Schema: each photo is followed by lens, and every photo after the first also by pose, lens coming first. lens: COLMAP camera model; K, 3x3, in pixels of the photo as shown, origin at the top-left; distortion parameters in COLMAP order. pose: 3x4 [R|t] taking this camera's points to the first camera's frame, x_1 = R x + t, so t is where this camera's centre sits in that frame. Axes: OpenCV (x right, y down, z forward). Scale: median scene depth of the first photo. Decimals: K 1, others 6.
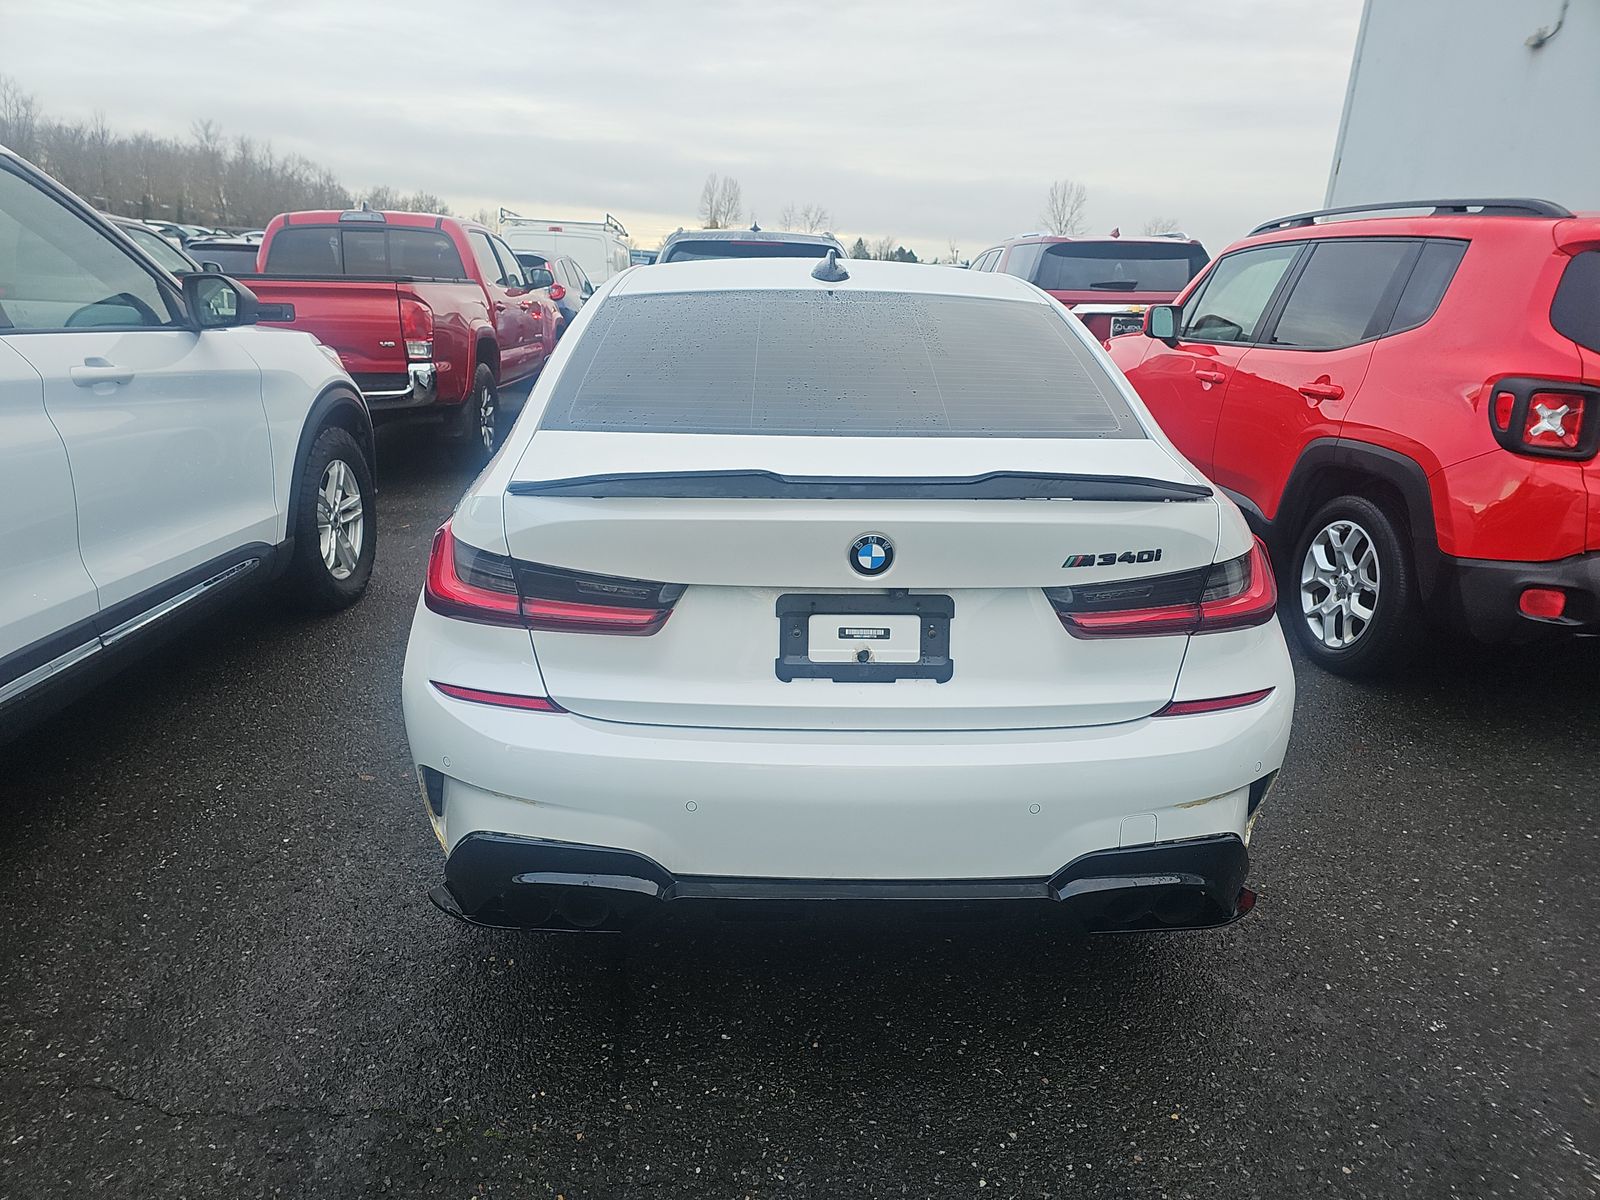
lens RADIAL K [[1065.8, 0, 800.0], [0, 1065.8, 600.0], [0, 0, 1]] dist [0.075064, -0.070235]
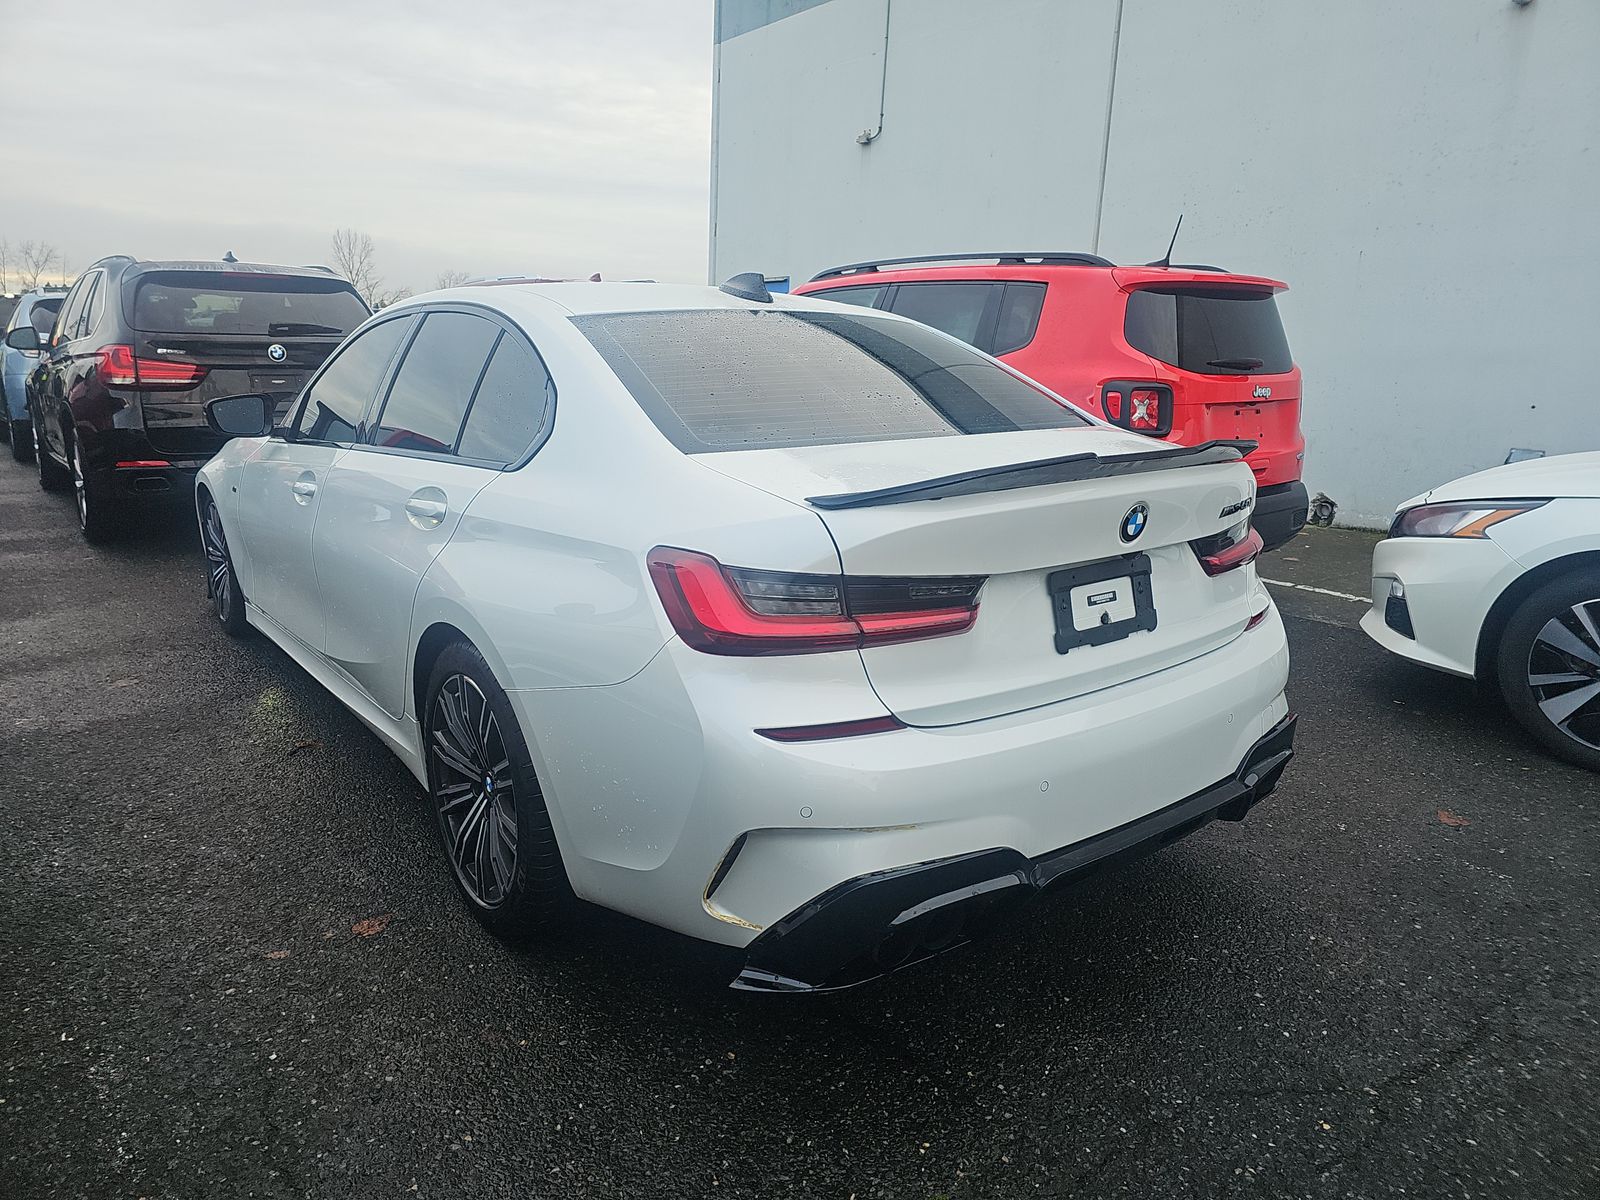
lens RADIAL K [[1062.9, 0, 799.5], [0, 1062.9, 566.2], [0, 0, 1]] dist [0.059203, -0.067892]
pose [[0.815328, -0.132871, 0.563547, -0.814454], [0.173636, 0.984625, -0.019061, -0.034981], [-0.552350, 0.113393, 0.825864, 0.251379]]
